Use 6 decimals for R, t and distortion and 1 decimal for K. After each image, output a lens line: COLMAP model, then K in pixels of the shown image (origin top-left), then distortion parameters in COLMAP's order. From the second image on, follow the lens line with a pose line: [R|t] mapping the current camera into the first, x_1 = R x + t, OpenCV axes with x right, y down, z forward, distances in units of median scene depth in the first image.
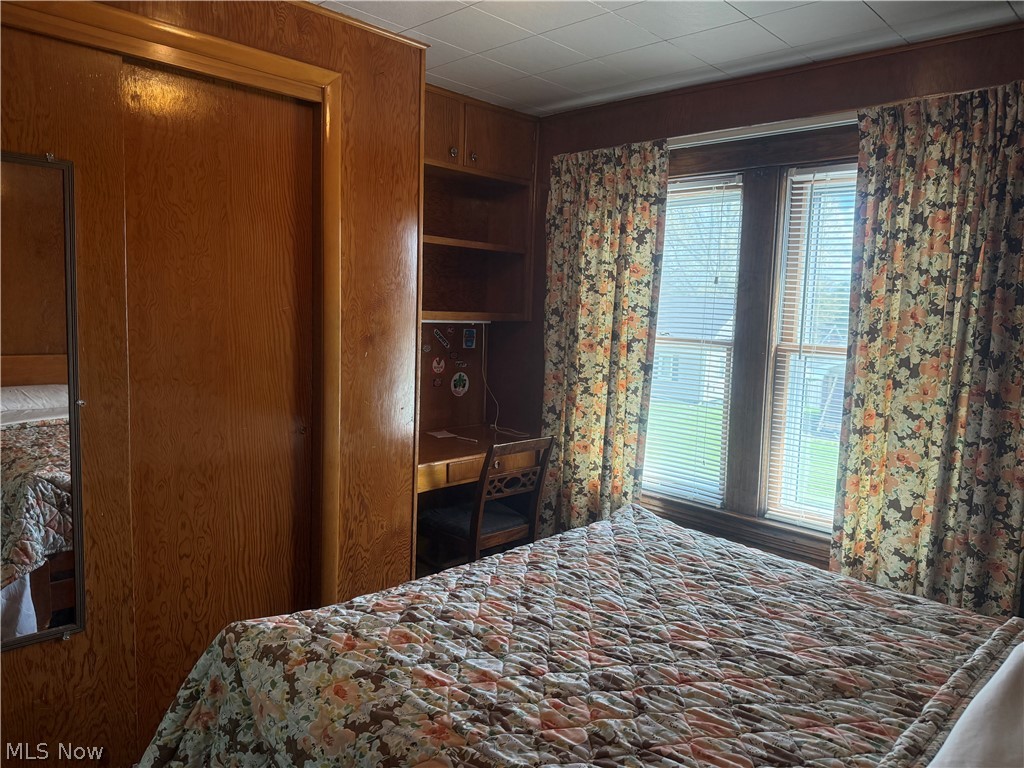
lens RADIAL K [[715.3, 0, 512.0], [0, 715.3, 384.0], [0, 0, 1]] dist [0.081440, -0.112087]
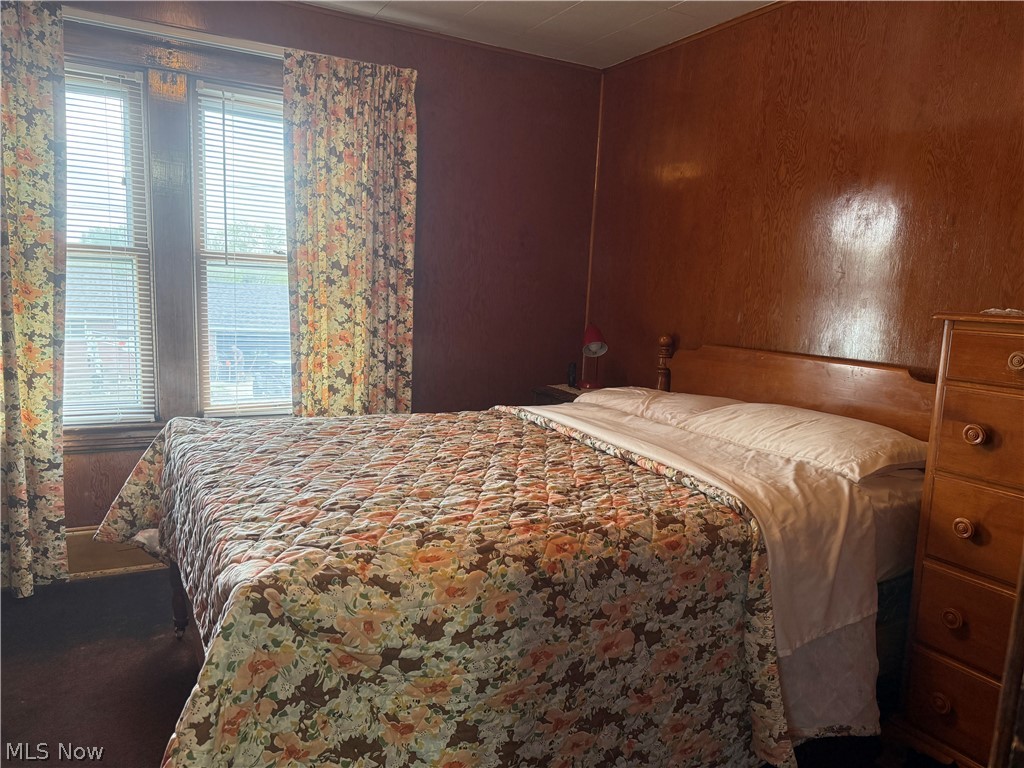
lens RADIAL K [[715.3, 0, 512.0], [0, 715.3, 384.0], [0, 0, 1]] dist [0.081440, -0.112087]
pose [[0.281146, -0.153488, 0.947311, -0.666432], [0.070889, 0.987752, 0.139001, 0.026313], [-0.957043, 0.028074, 0.288583, 0.344506]]
